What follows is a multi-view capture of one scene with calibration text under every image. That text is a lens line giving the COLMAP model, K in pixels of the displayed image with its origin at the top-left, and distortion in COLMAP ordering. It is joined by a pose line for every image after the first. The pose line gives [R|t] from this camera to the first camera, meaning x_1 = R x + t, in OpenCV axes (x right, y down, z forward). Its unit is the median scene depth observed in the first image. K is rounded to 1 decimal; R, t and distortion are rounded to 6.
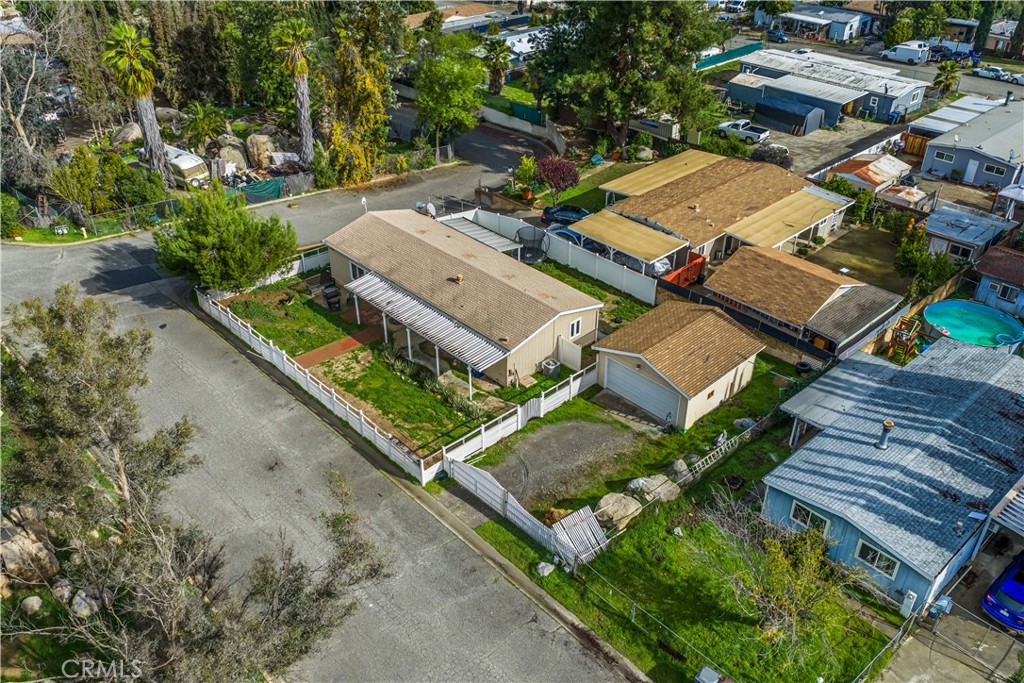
lens RADIAL K [[843.4, 0, 510.5], [0, 843.4, 346.6], [0, 0, 1]] dist [-0.000928, 0.010747]
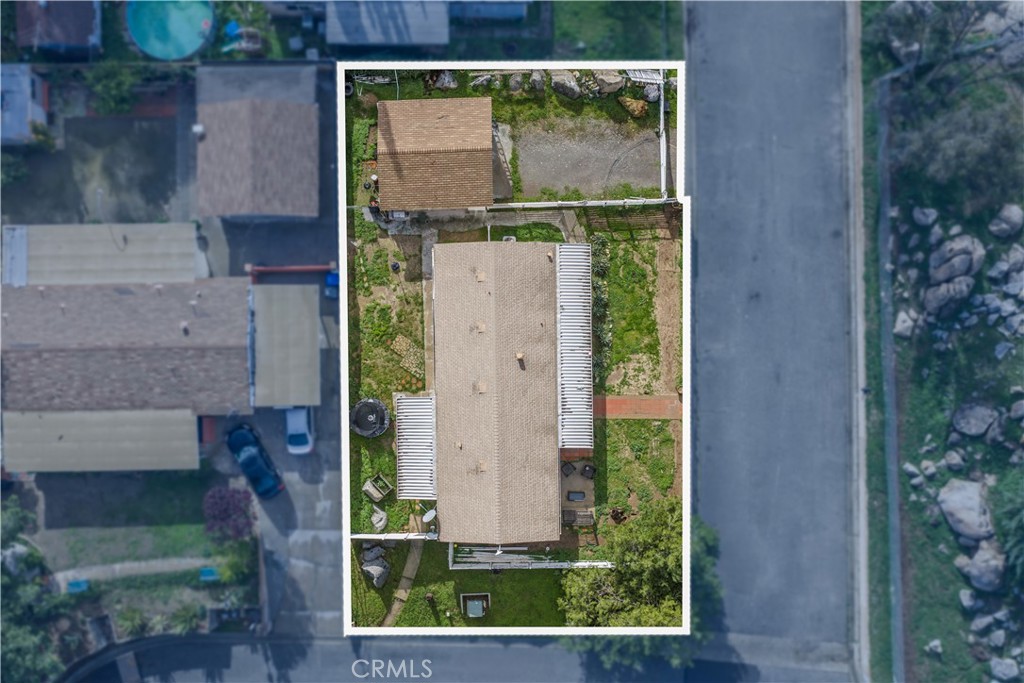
lens RADIAL K [[945.9, 0, 511.3], [0, 945.9, 350.2], [0, 0, 1]] dist [0.003063, 0.002109]
pose [[-0.738345, -0.674244, 0.015544, -0.070650], [0.374952, -0.391223, 0.840450, -1.102208], [-0.560587, 0.626370, 0.541666, 0.408239]]
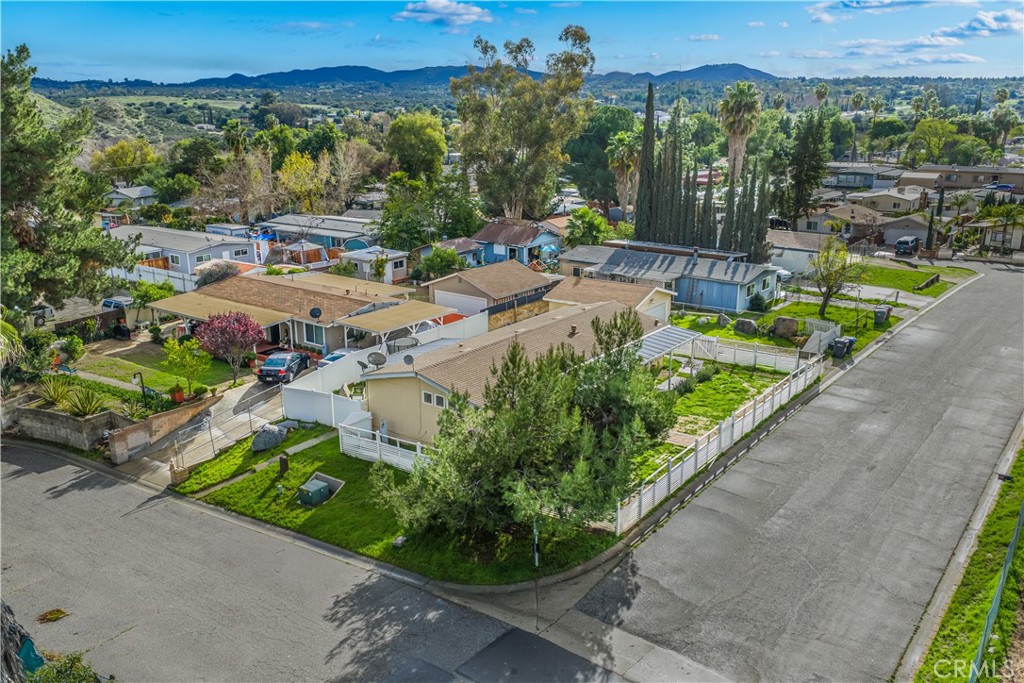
lens RADIAL K [[843.4, 0, 512.5], [0, 843.4, 339.6], [0, 0, 1]] dist [-0.000928, 0.010747]
pose [[-0.174500, -0.264020, 0.948601, -0.992200], [0.540539, 0.779555, 0.316405, -0.427836], [-0.823023, 0.567968, 0.006681, 1.122084]]
